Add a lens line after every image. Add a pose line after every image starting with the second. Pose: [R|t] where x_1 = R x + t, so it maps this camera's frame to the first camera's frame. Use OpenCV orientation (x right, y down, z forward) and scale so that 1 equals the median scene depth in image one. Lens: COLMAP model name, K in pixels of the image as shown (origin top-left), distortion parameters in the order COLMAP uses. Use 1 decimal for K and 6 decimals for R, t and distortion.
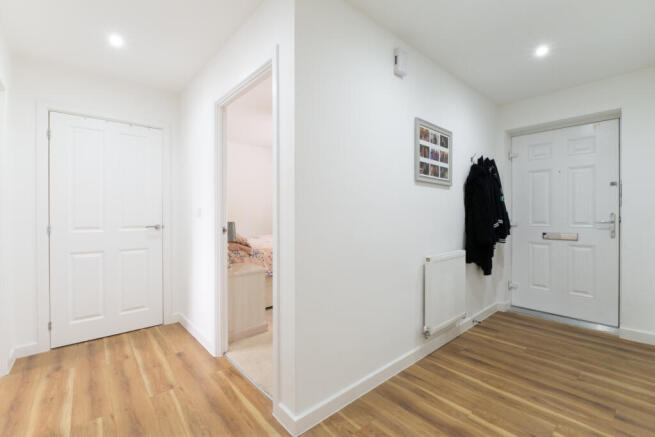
lens RADIAL K [[281.9, 0, 327.0], [0, 281.9, 217.6], [0, 0, 1]] dist [-0.002478, -0.000433]
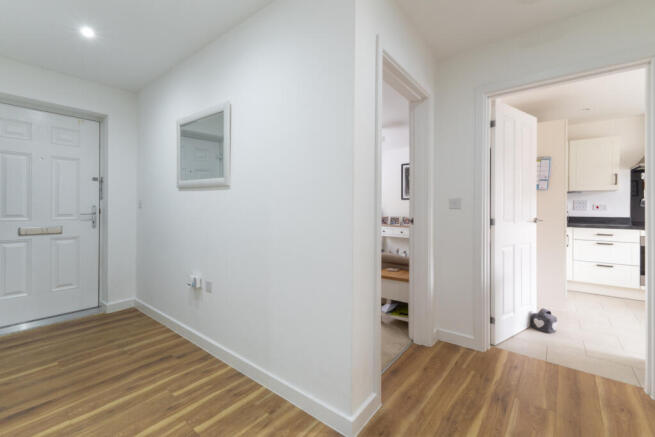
lens RADIAL K [[281.9, 0, 323.6], [0, 281.9, 208.3], [0, 0, 1]] dist [-0.002478, -0.000433]
pose [[-0.152929, -0.007753, 0.988207, -0.256862], [0.001837, 0.999965, 0.008129, -0.013377], [-0.988236, 0.003058, -0.152909, 0.315378]]
